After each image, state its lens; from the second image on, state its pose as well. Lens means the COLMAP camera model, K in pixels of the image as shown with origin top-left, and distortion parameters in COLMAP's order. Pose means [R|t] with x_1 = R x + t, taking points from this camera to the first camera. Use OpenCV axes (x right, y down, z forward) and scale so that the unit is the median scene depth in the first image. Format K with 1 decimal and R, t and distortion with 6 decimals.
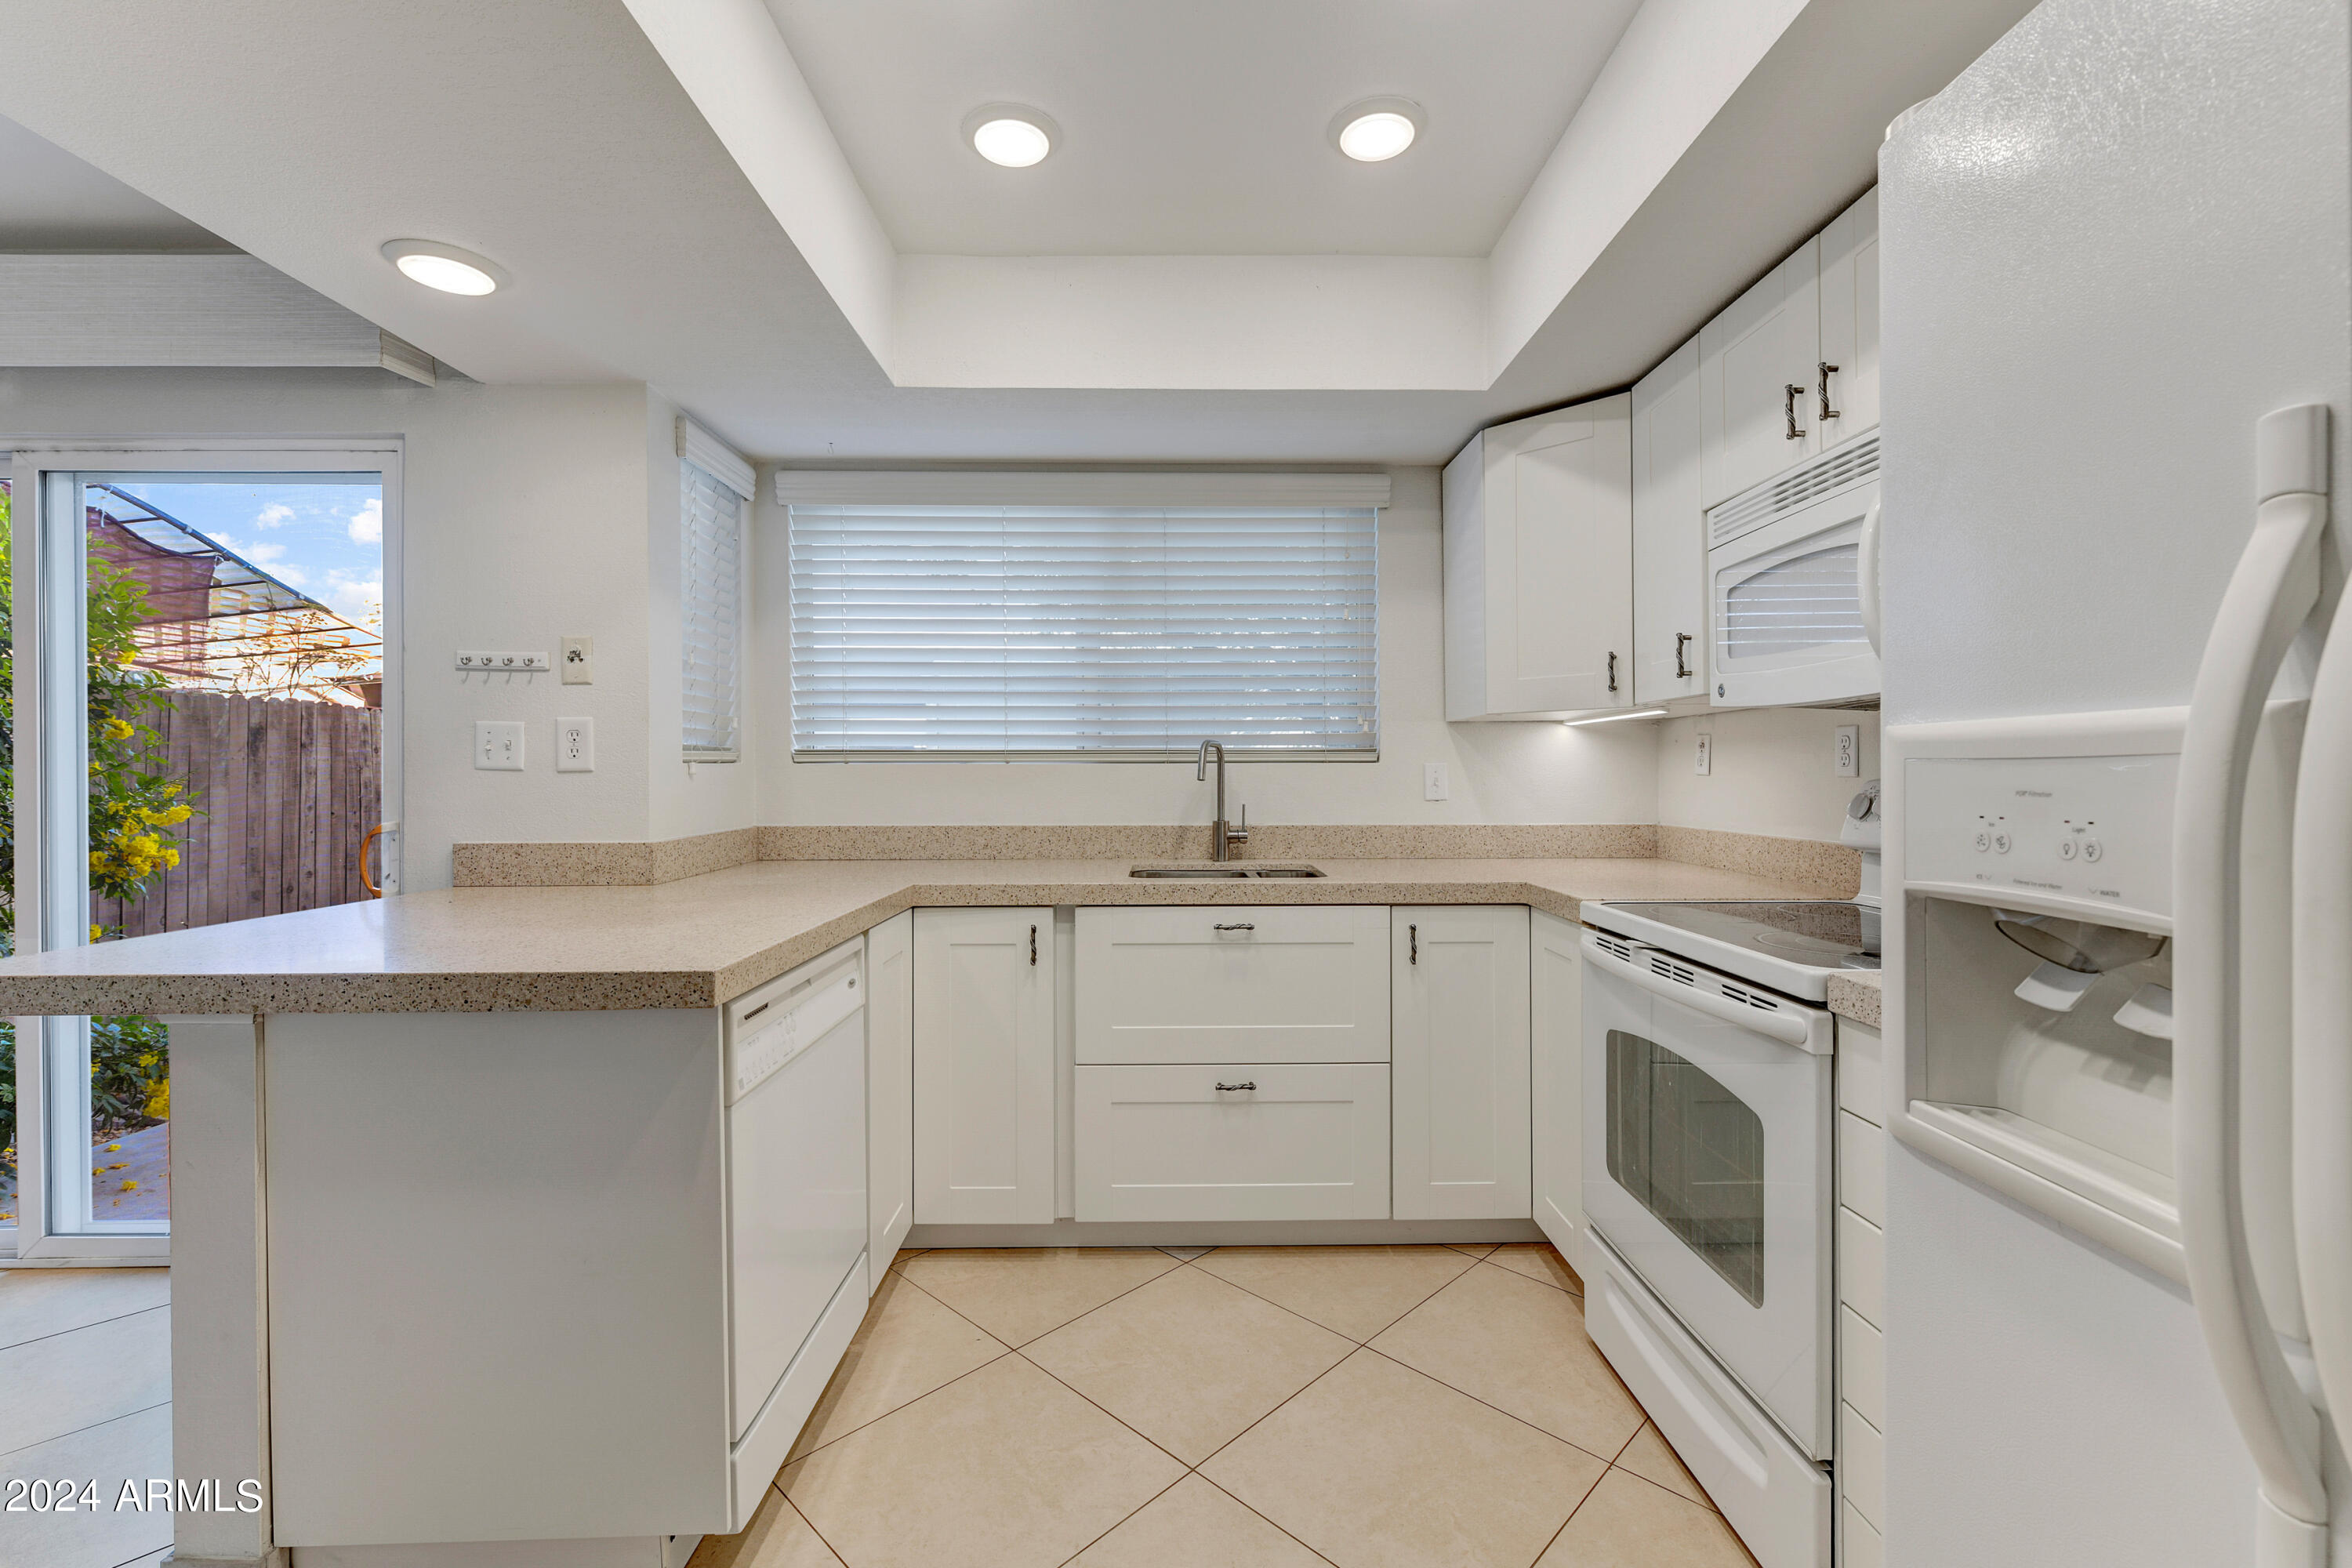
lens RADIAL K [[1005.8, 0, 1191.9], [0, 1005.8, 771.4], [0, 0, 1]] dist [-0.002017, -0.001025]
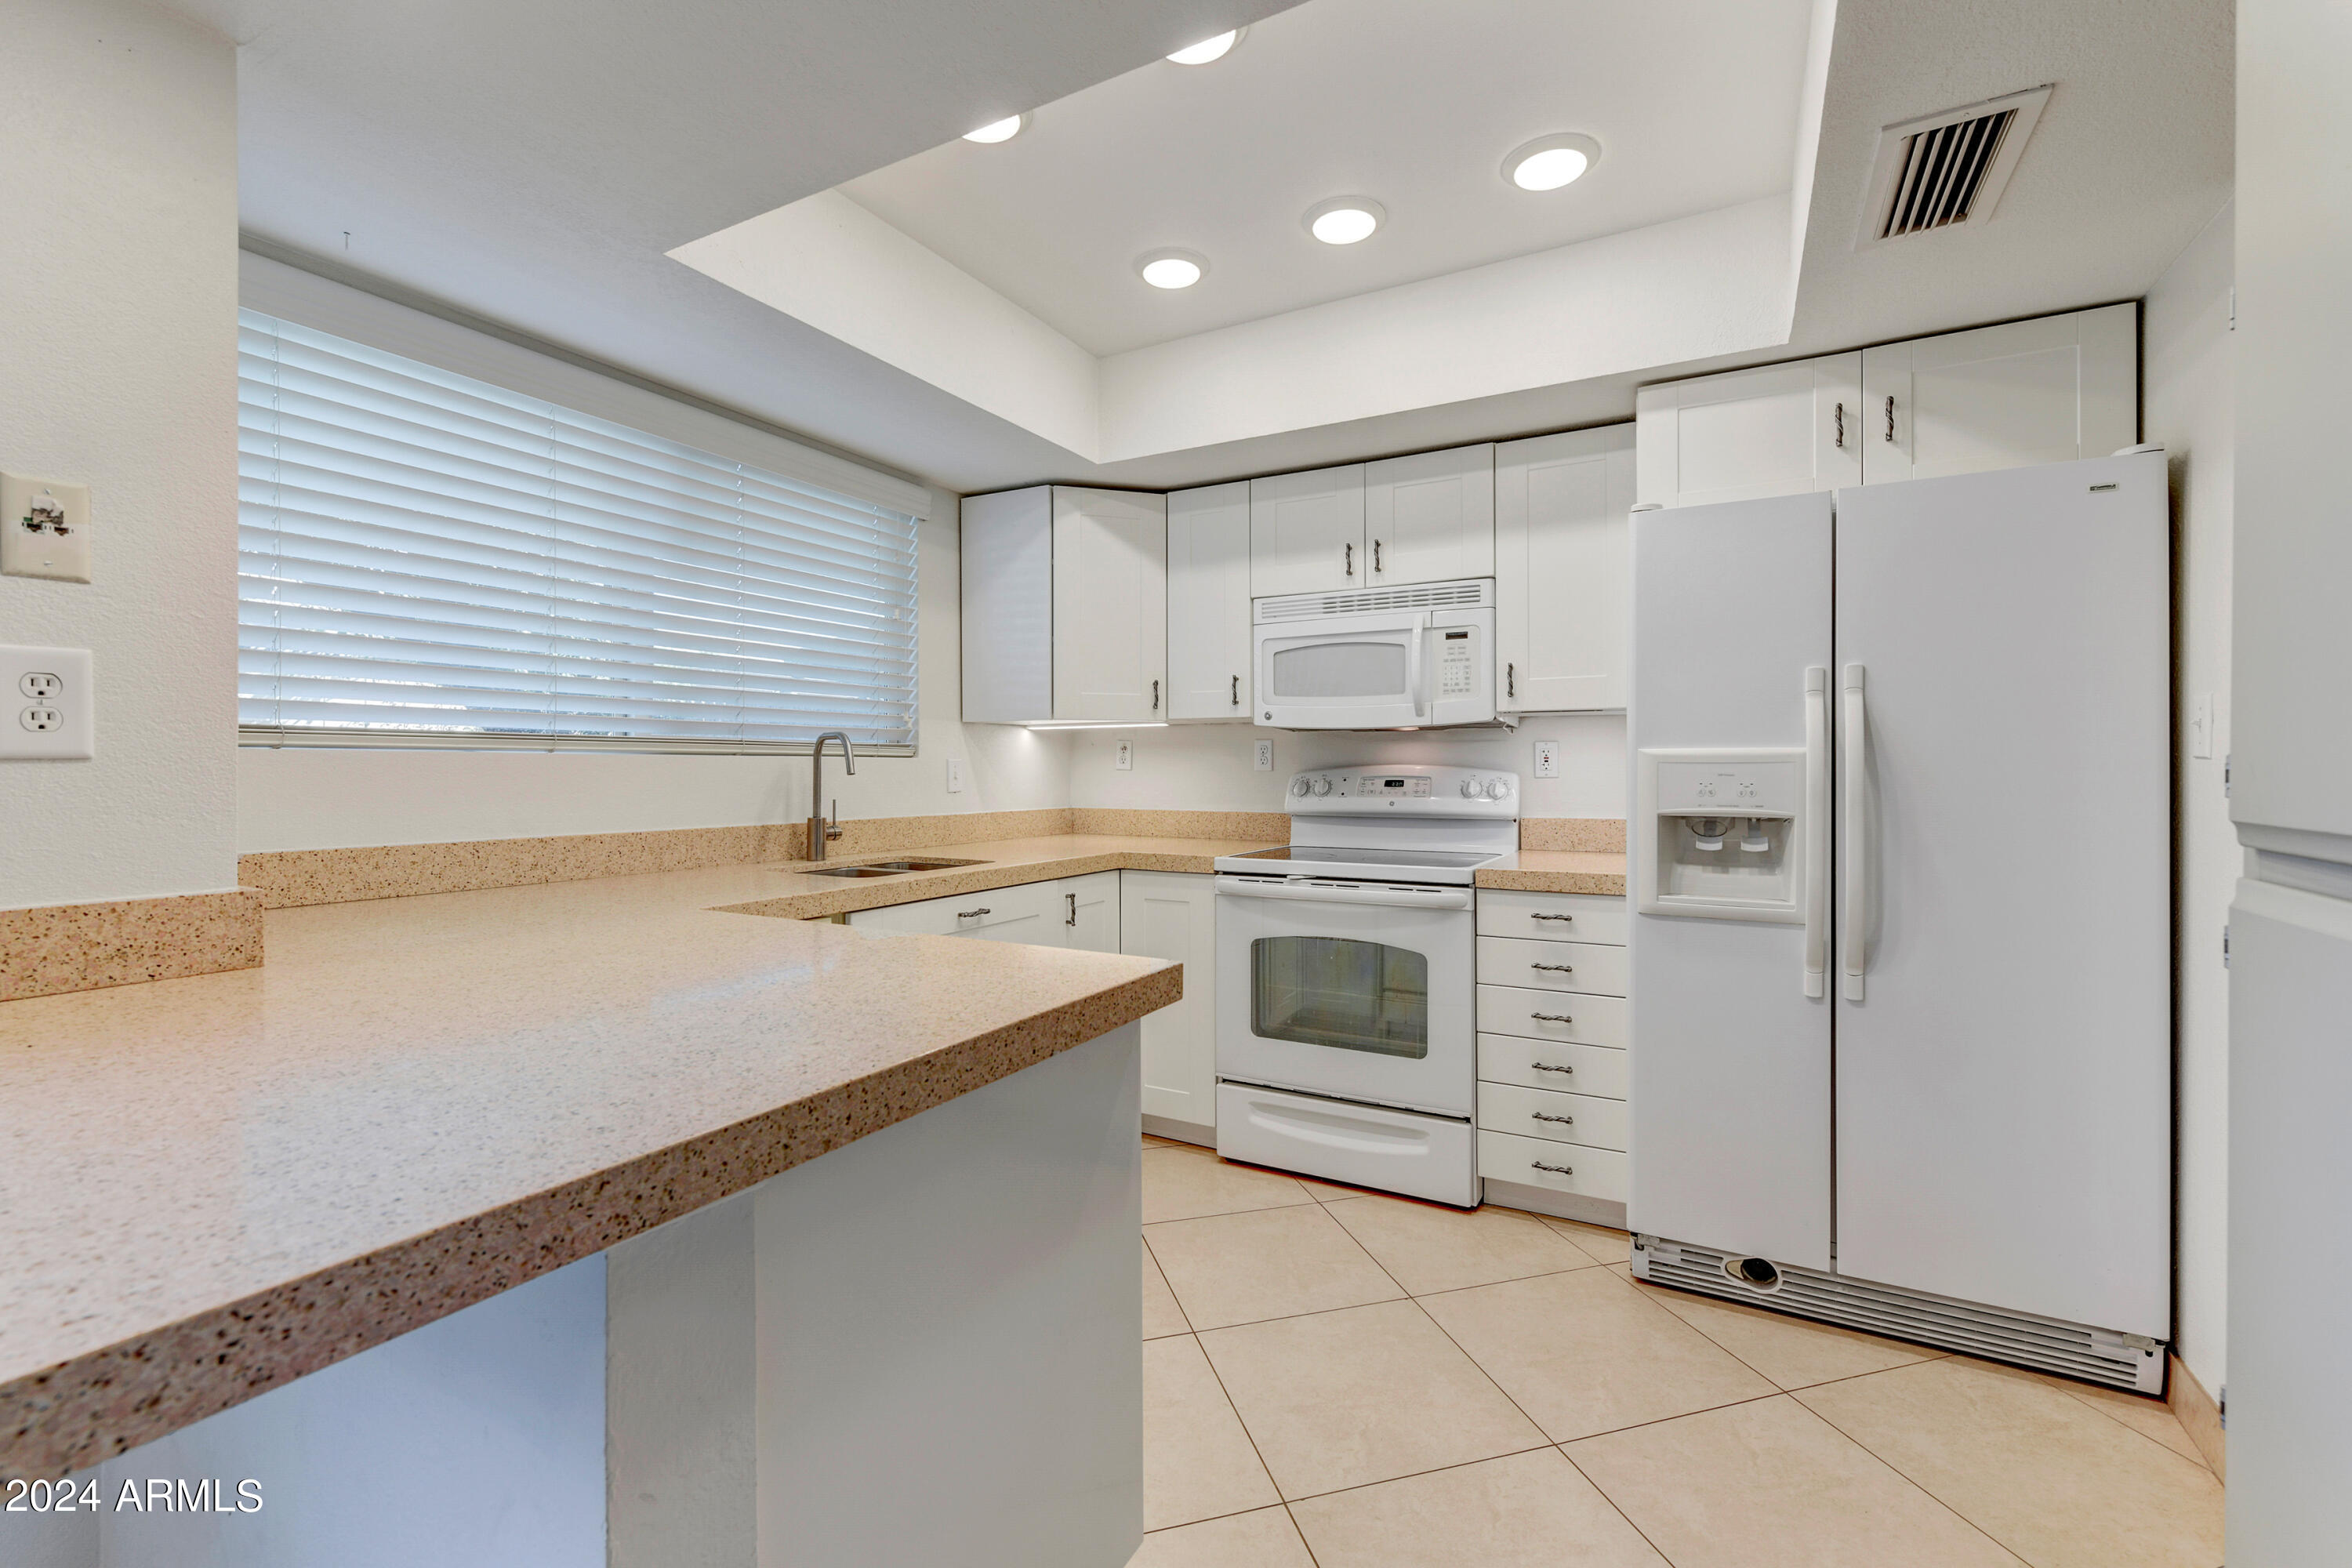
lens RADIAL K [[1005.8, 0, 1189.5], [0, 1005.8, 770.1], [0, 0, 1]] dist [-0.002017, -0.001025]
pose [[0.490802, 0.001079, 0.871270, -0.760582], [-0.003349, 0.999994, 0.000648, 0.003249], [-0.871265, -0.003235, 0.490803, 0.282426]]
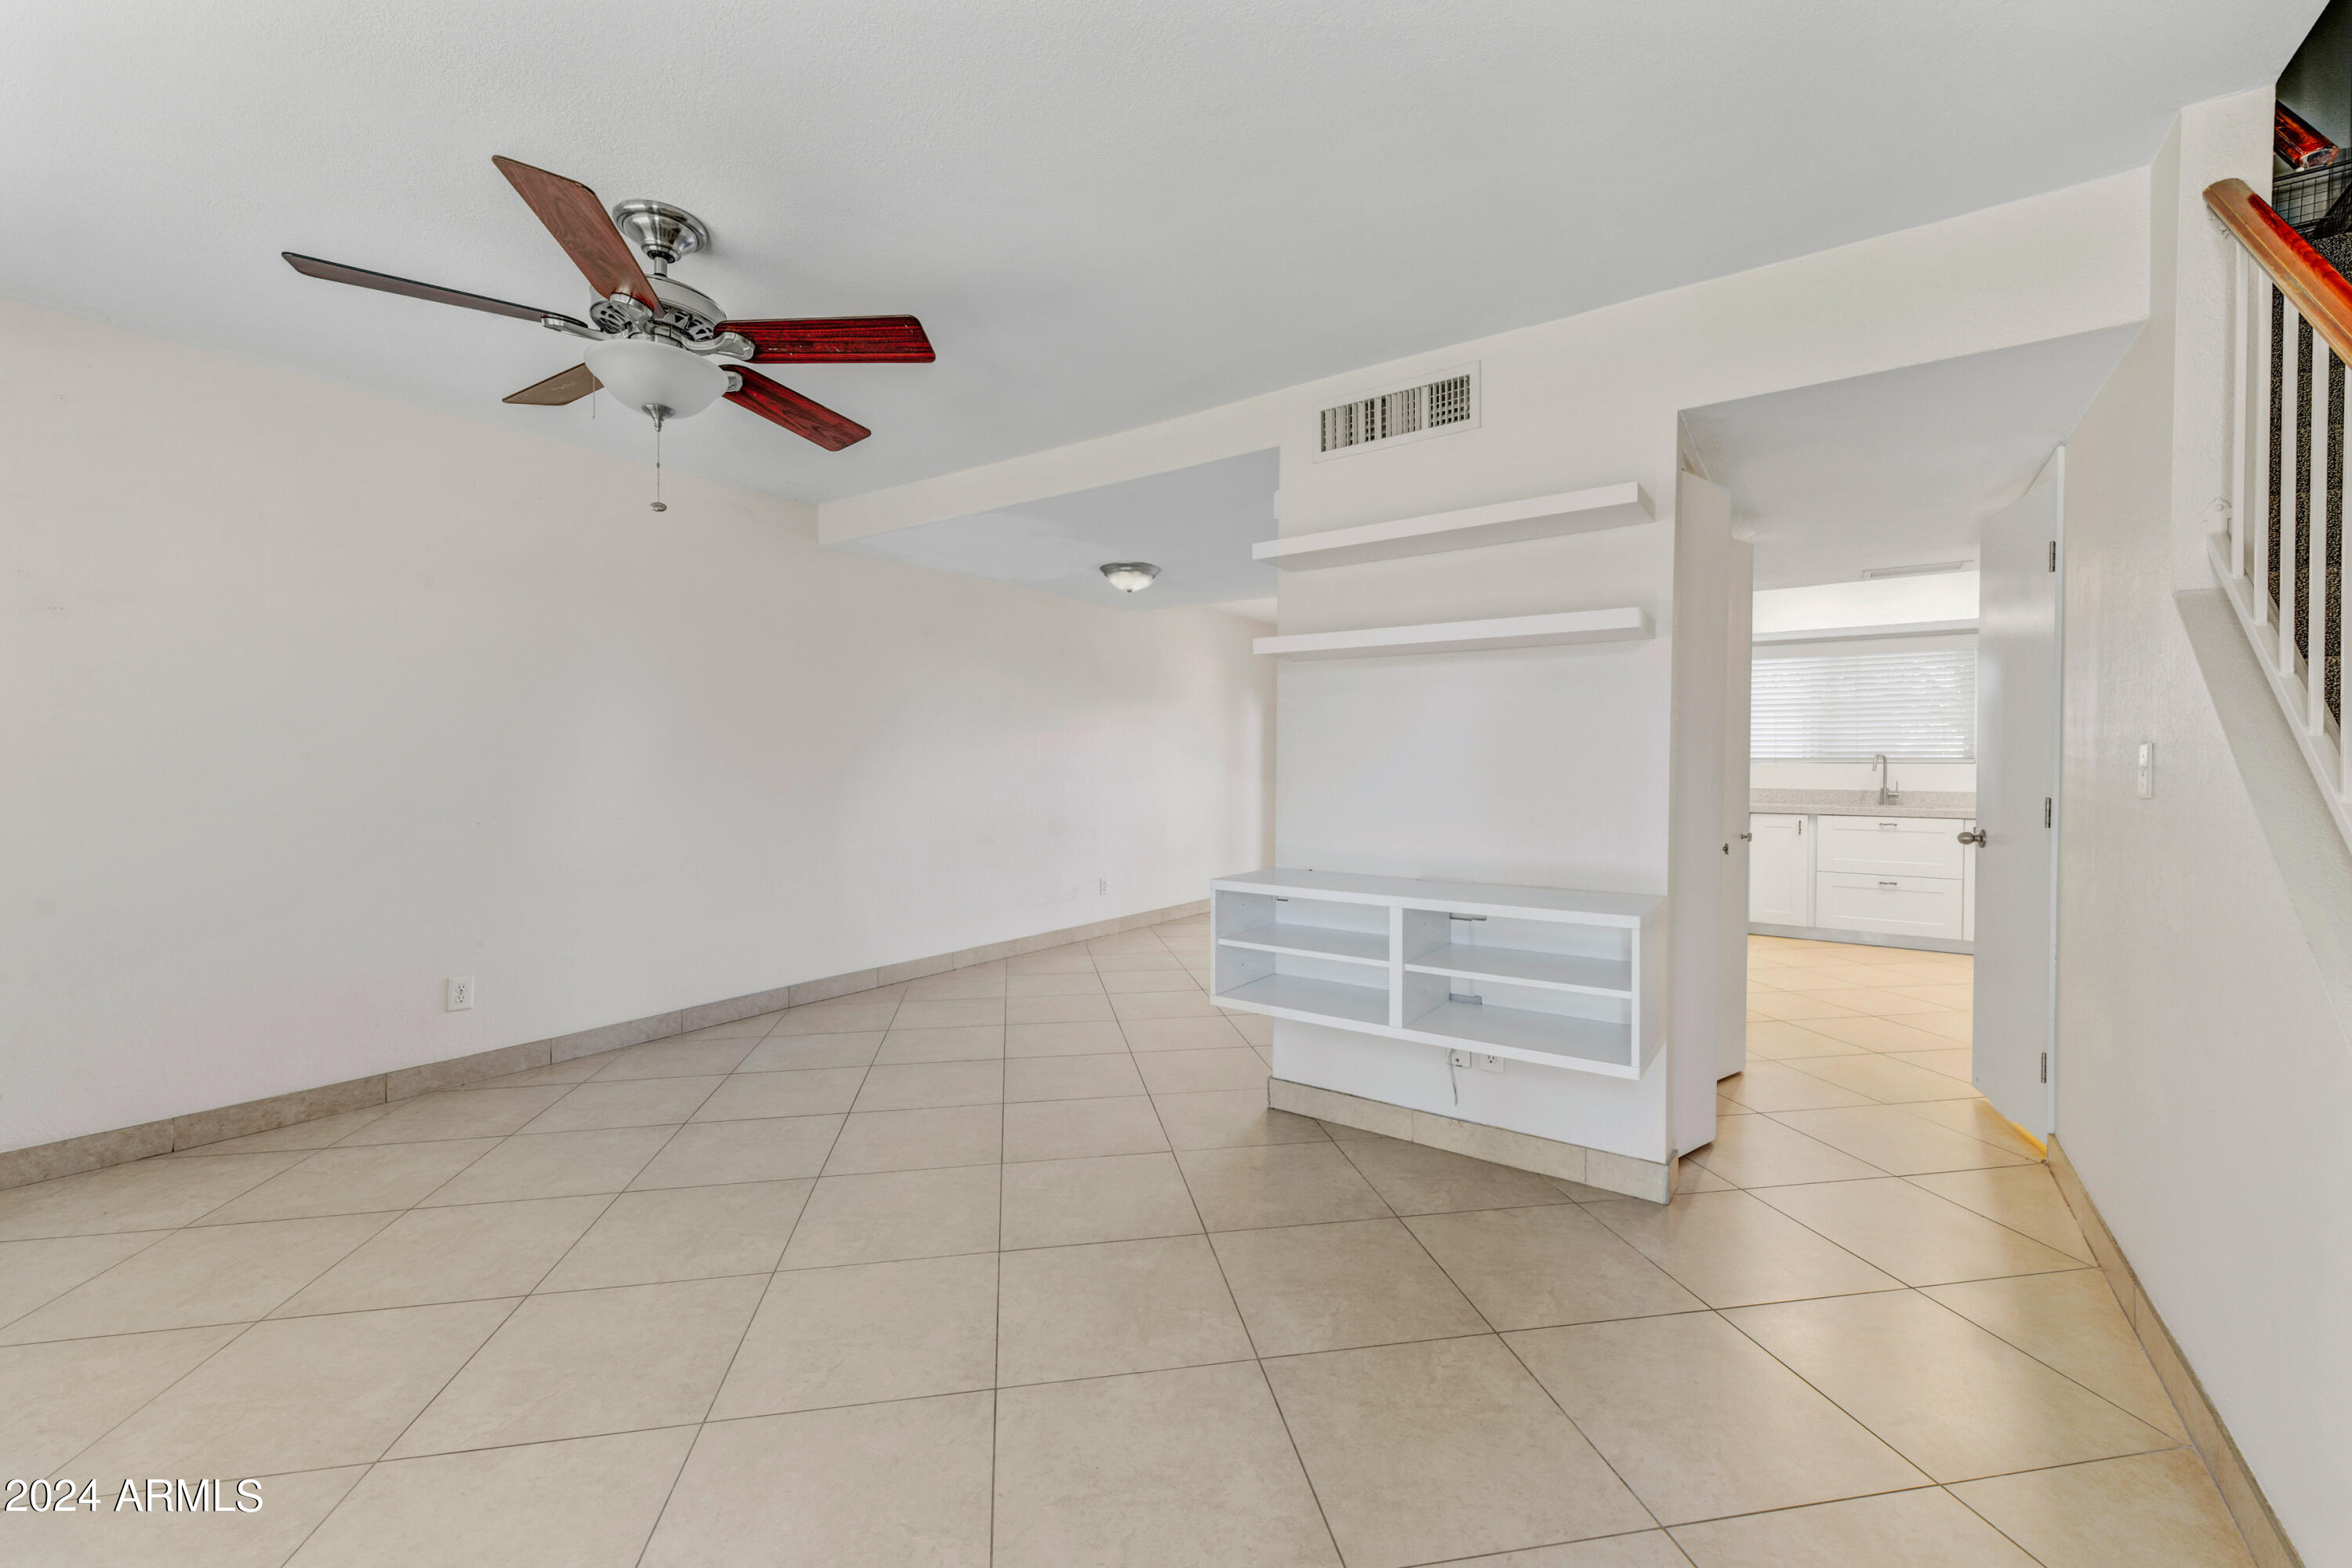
lens RADIAL K [[944.2, 0, 1181.1], [0, 944.2, 780.5], [0, 0, 1]] dist [0.001351, 0.000054]
pose [[0.811338, 0.011394, -0.584467, -0.018329], [-0.007414, 0.999930, 0.009202, 0.028575], [0.584531, -0.003133, 0.811366, -2.155178]]
